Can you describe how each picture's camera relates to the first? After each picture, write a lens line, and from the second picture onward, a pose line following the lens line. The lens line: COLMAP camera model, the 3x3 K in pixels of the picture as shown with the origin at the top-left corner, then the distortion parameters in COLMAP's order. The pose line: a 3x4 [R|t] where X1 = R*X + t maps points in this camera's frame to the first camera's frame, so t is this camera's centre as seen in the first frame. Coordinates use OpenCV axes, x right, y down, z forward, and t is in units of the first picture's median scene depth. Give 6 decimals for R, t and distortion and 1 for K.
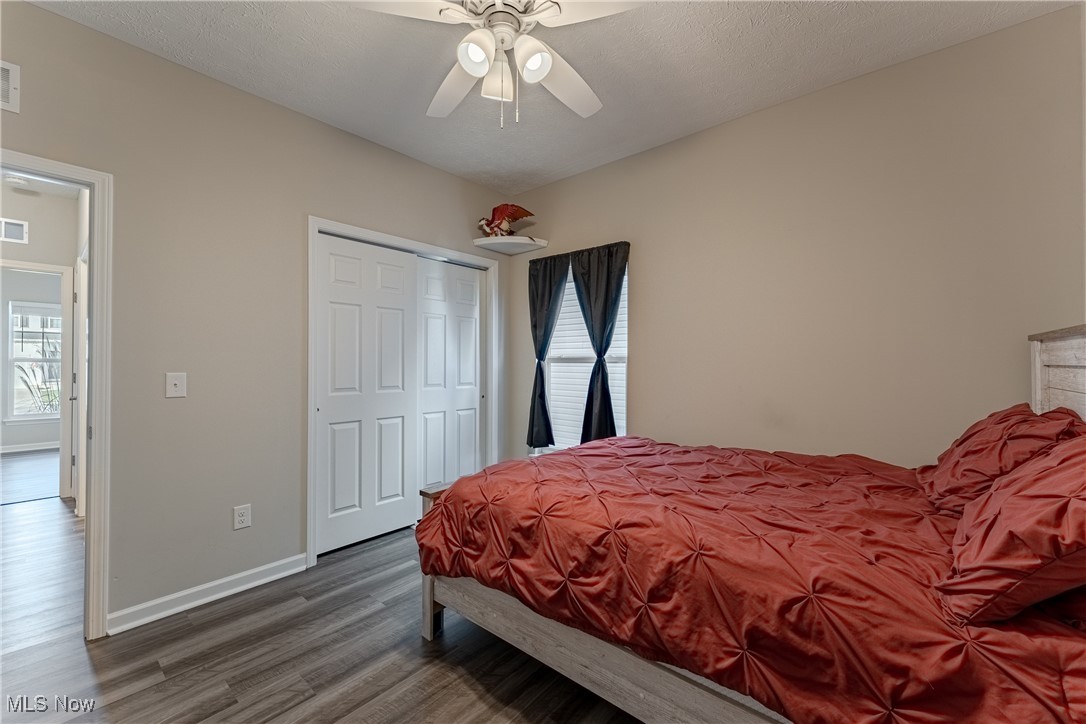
lens RADIAL K [[433.8, 0, 549.0], [0, 433.8, 364.6], [0, 0, 1]] dist [0.001986, 0.000261]
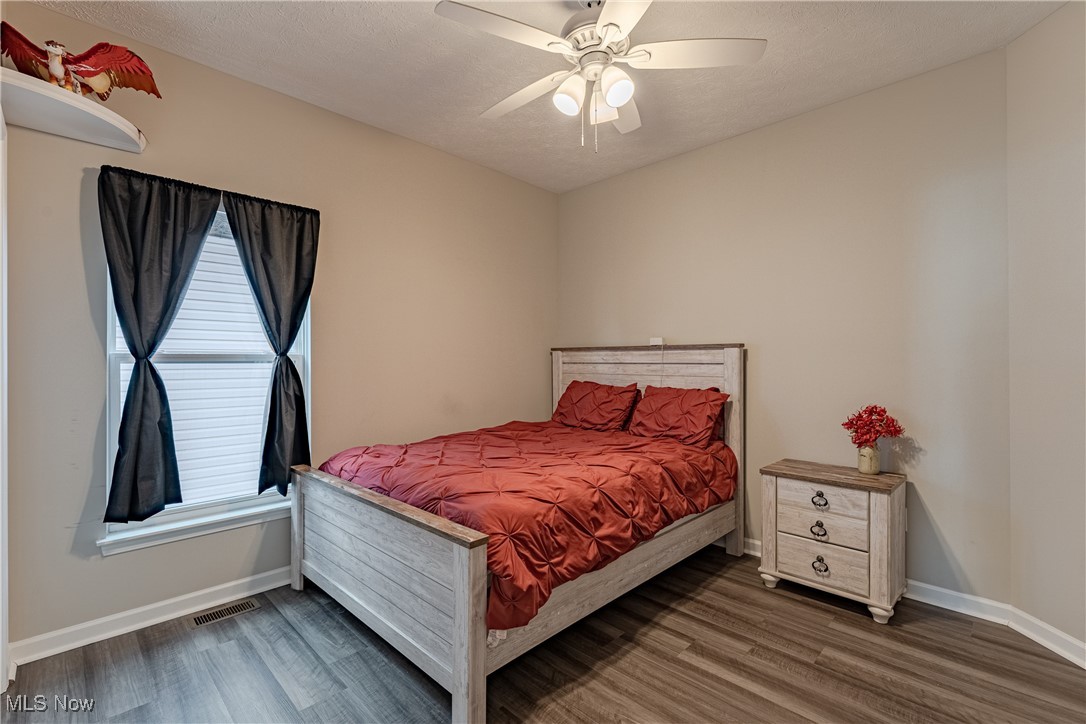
lens RADIAL K [[492.1, 0, 543.0], [0, 492.1, 362.0], [0, 0, 1]] dist [-0.000626, -0.000101]
pose [[0.073026, -0.002586, 0.997327, -1.235371], [0.007262, 0.999972, 0.002062, -0.007603], [-0.997304, 0.007092, 0.073043, 0.927037]]
